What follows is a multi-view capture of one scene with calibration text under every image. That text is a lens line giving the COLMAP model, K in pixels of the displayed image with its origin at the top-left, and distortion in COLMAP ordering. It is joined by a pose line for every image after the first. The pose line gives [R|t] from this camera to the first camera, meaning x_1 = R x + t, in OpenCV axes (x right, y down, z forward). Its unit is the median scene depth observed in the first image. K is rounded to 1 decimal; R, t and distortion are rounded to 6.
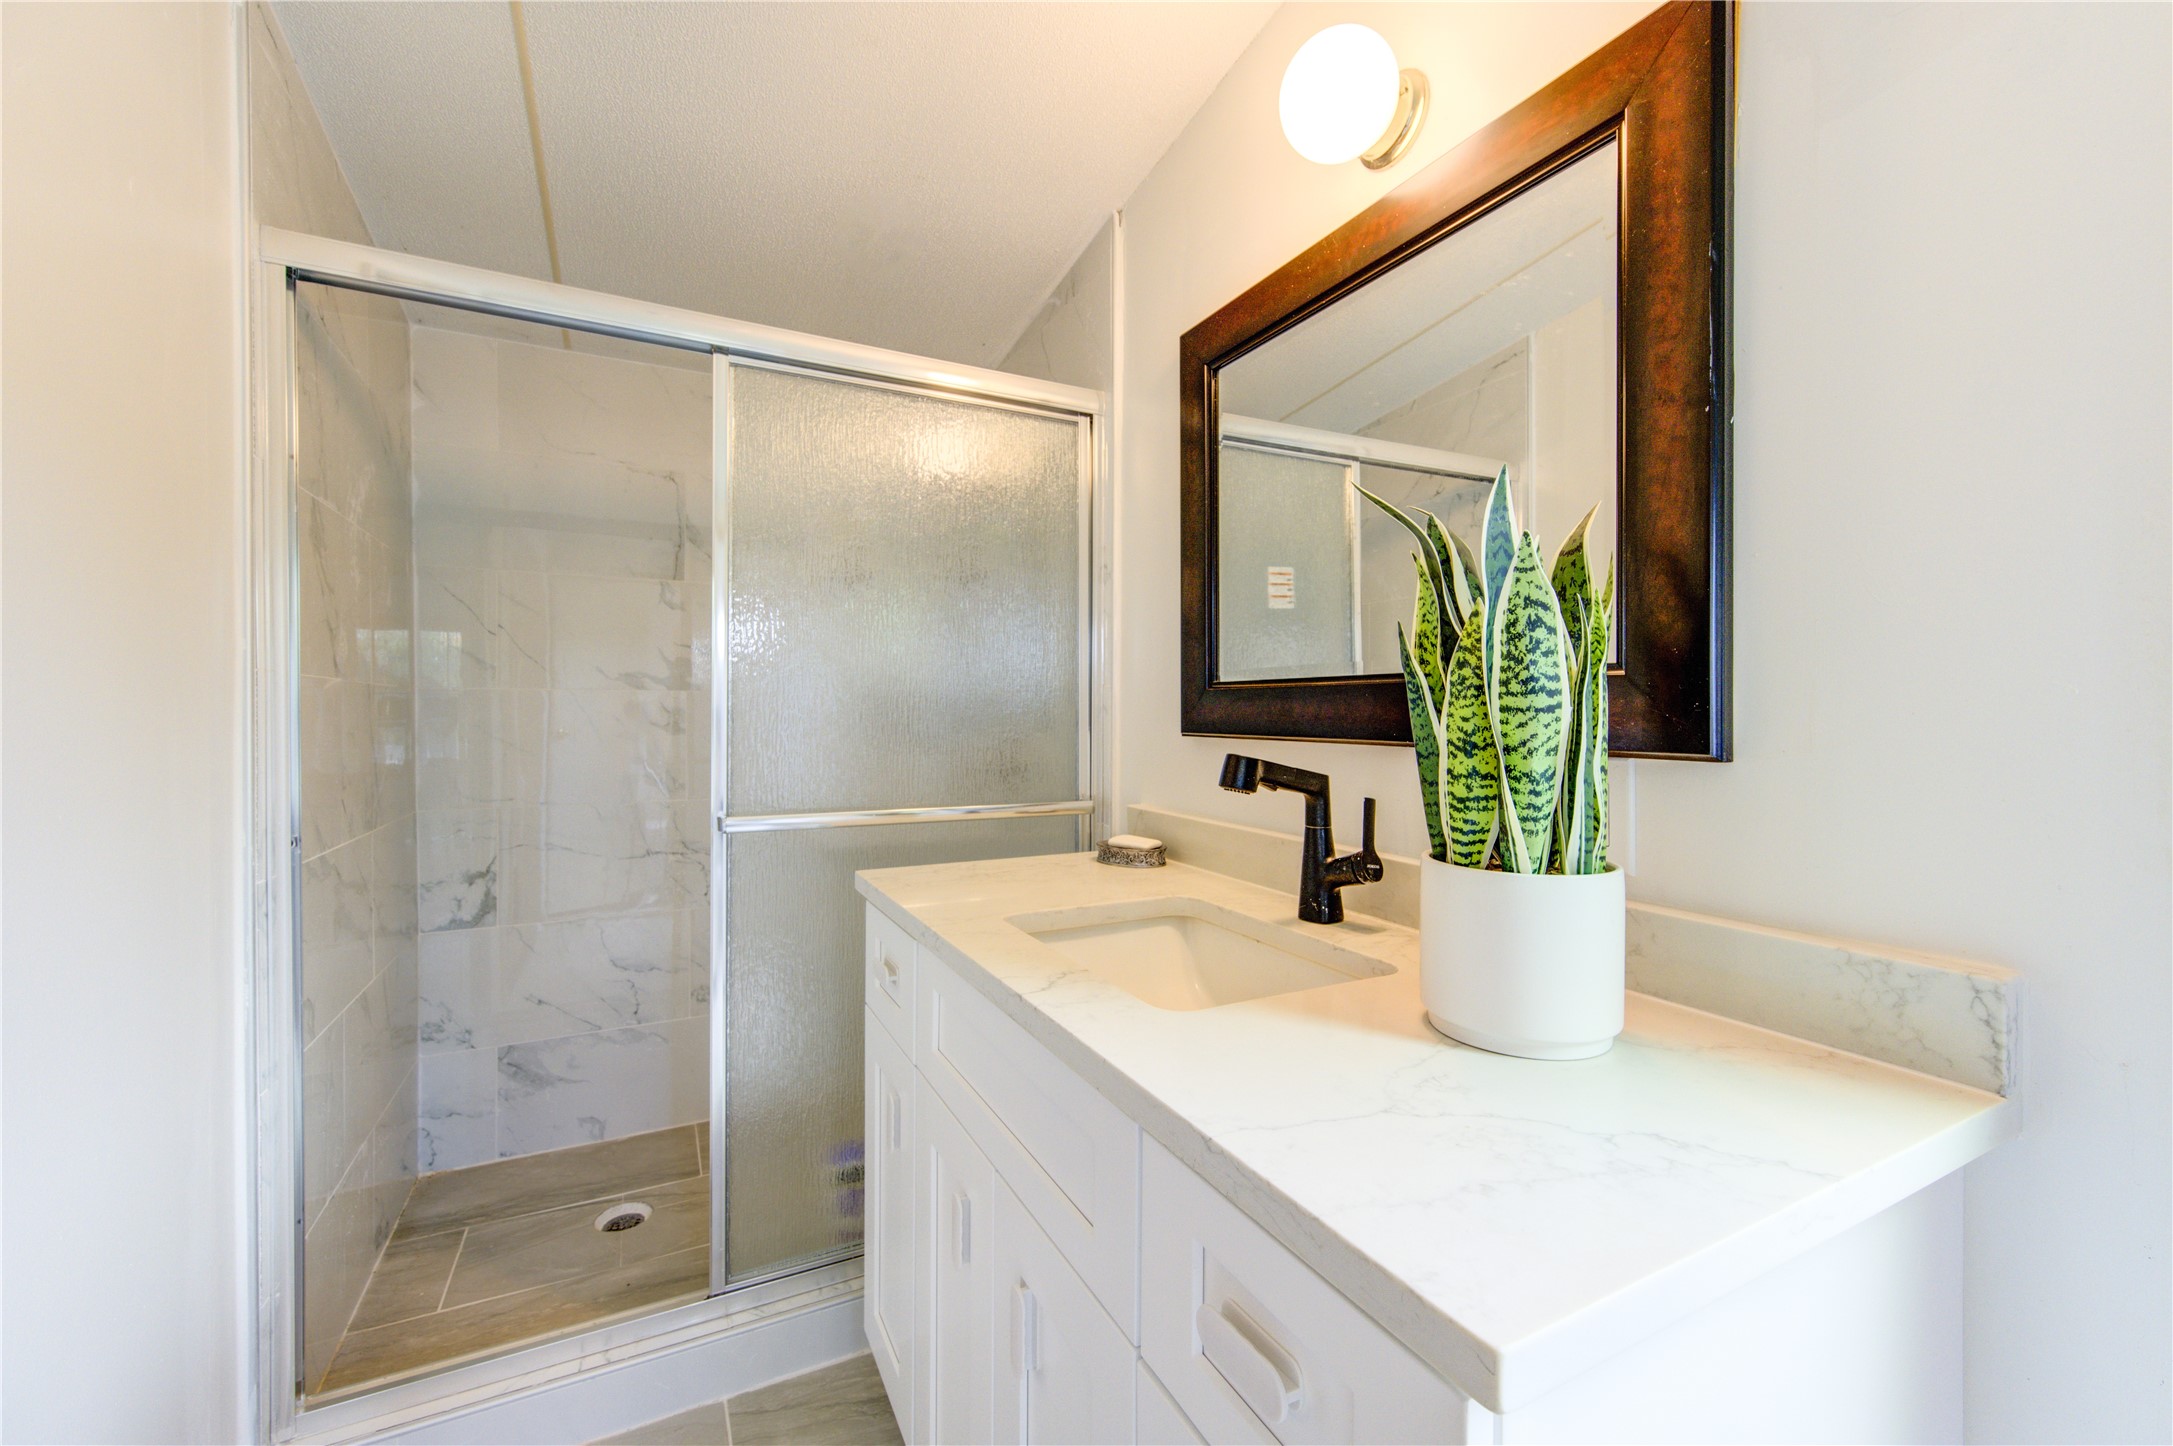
lens RADIAL K [[851.7, 0, 1092.5], [0, 851.7, 714.5], [0, 0, 1]] dist [-0.001419, -0.000360]
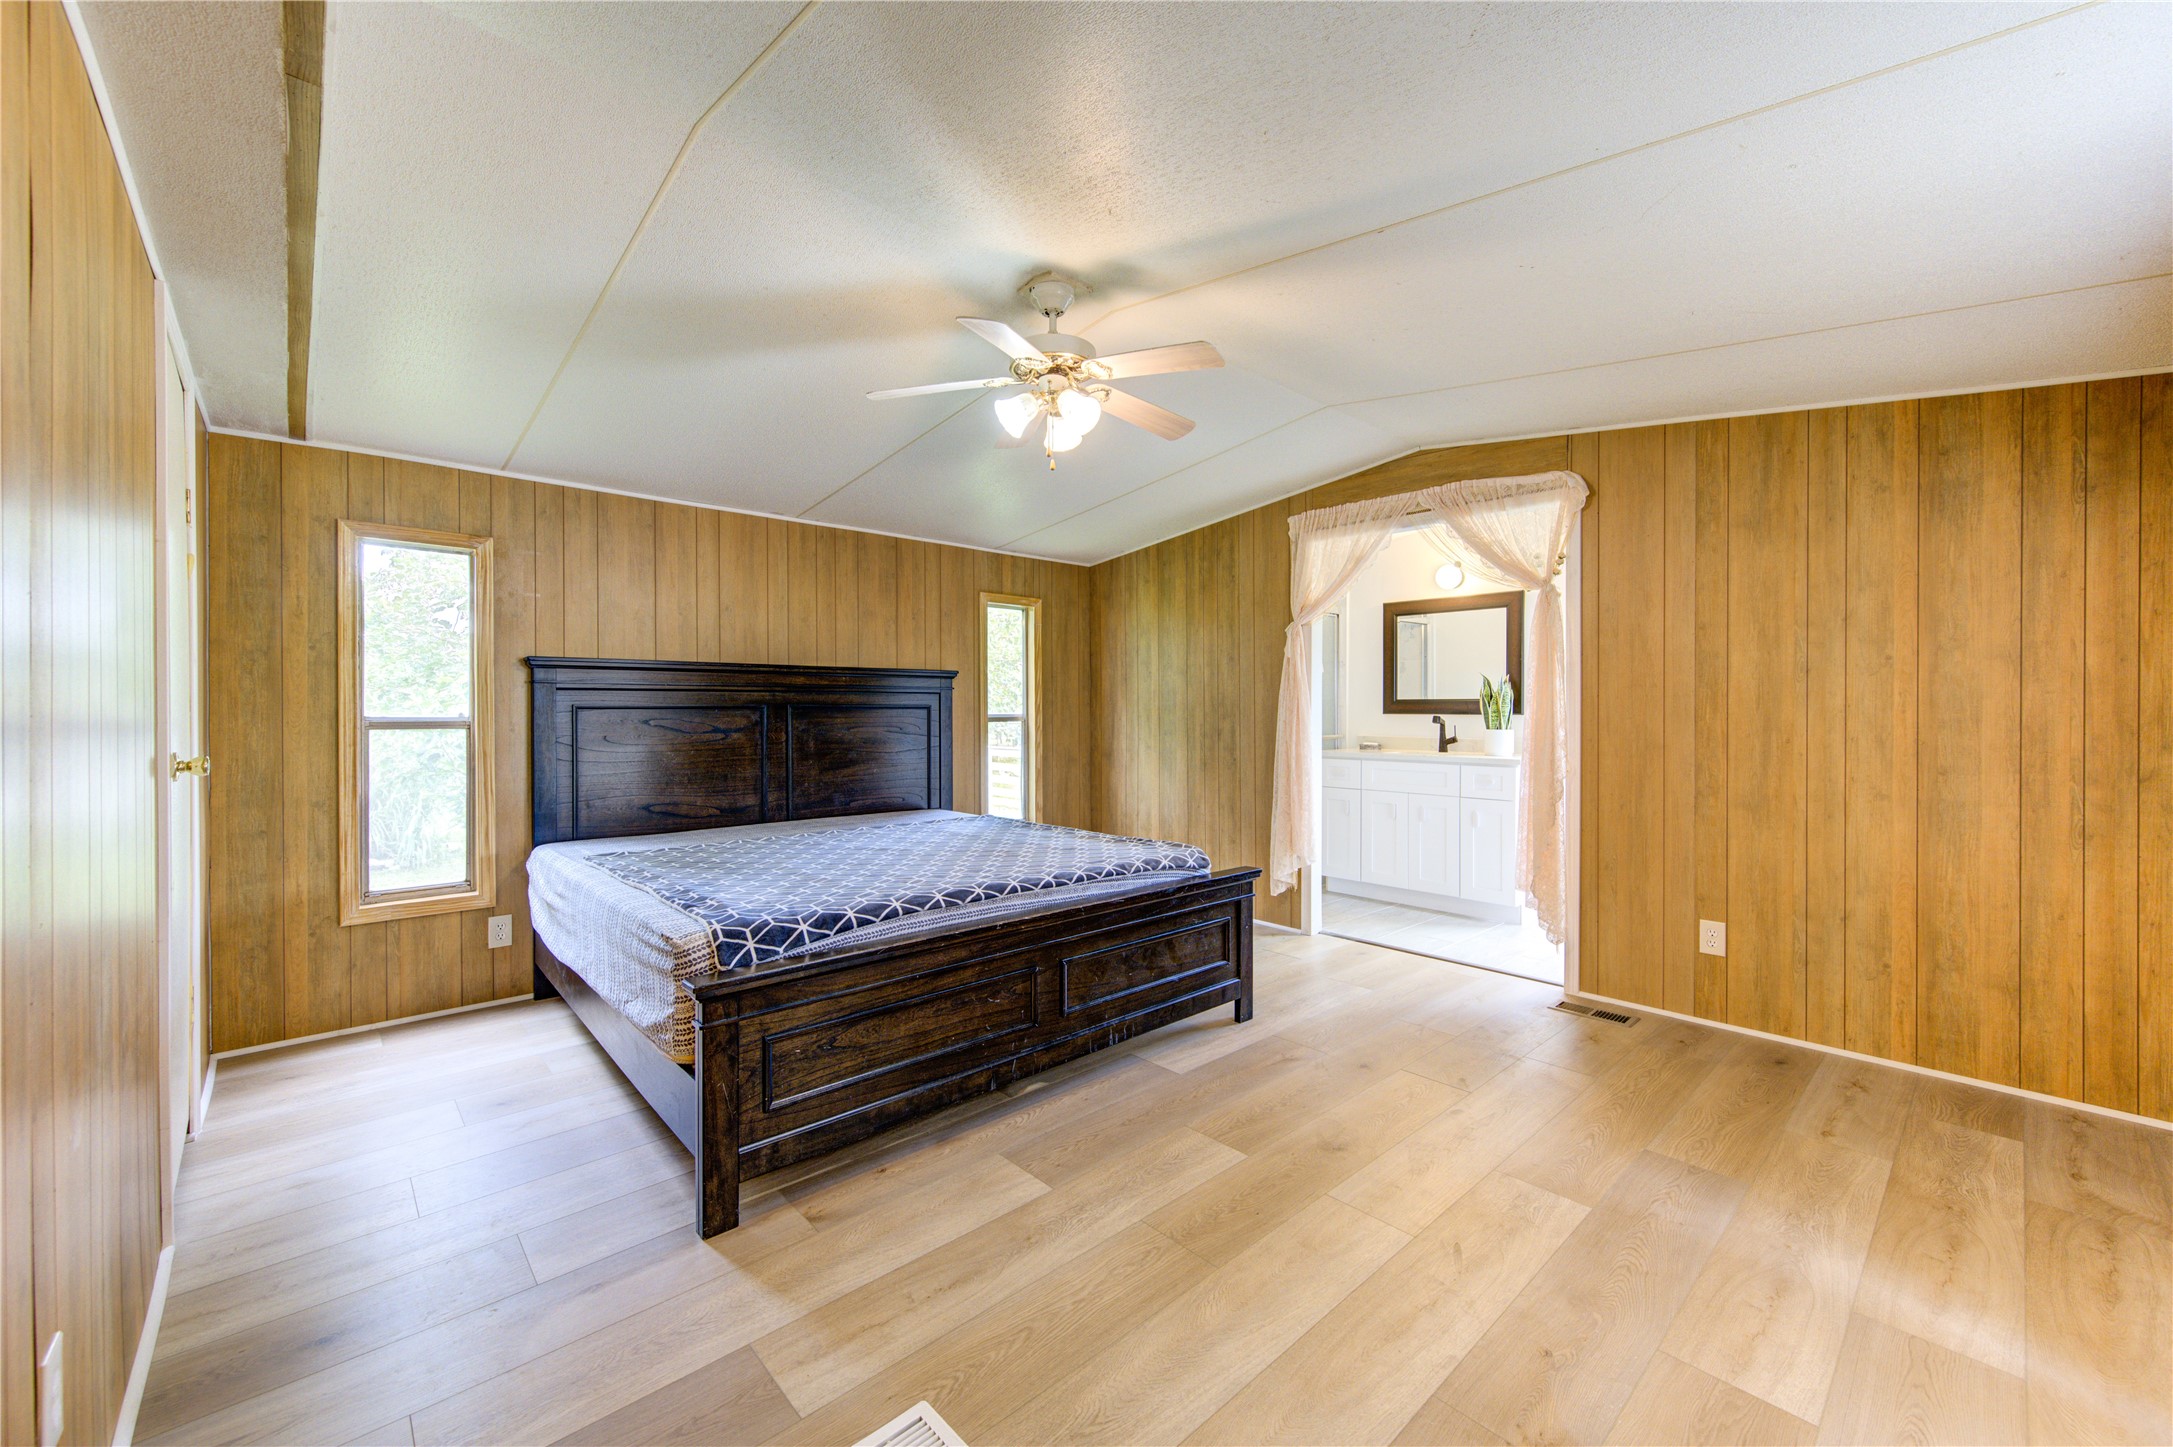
lens RADIAL K [[849.5, 0, 1113.4], [0, 849.5, 720.7], [0, 0, 1]] dist [0.001643, 0.000021]
pose [[0.963854, -0.002566, 0.266417, -2.777340], [-0.001550, 0.999883, 0.015238, -0.001247], [-0.266425, -0.015100, 0.963737, -3.080168]]
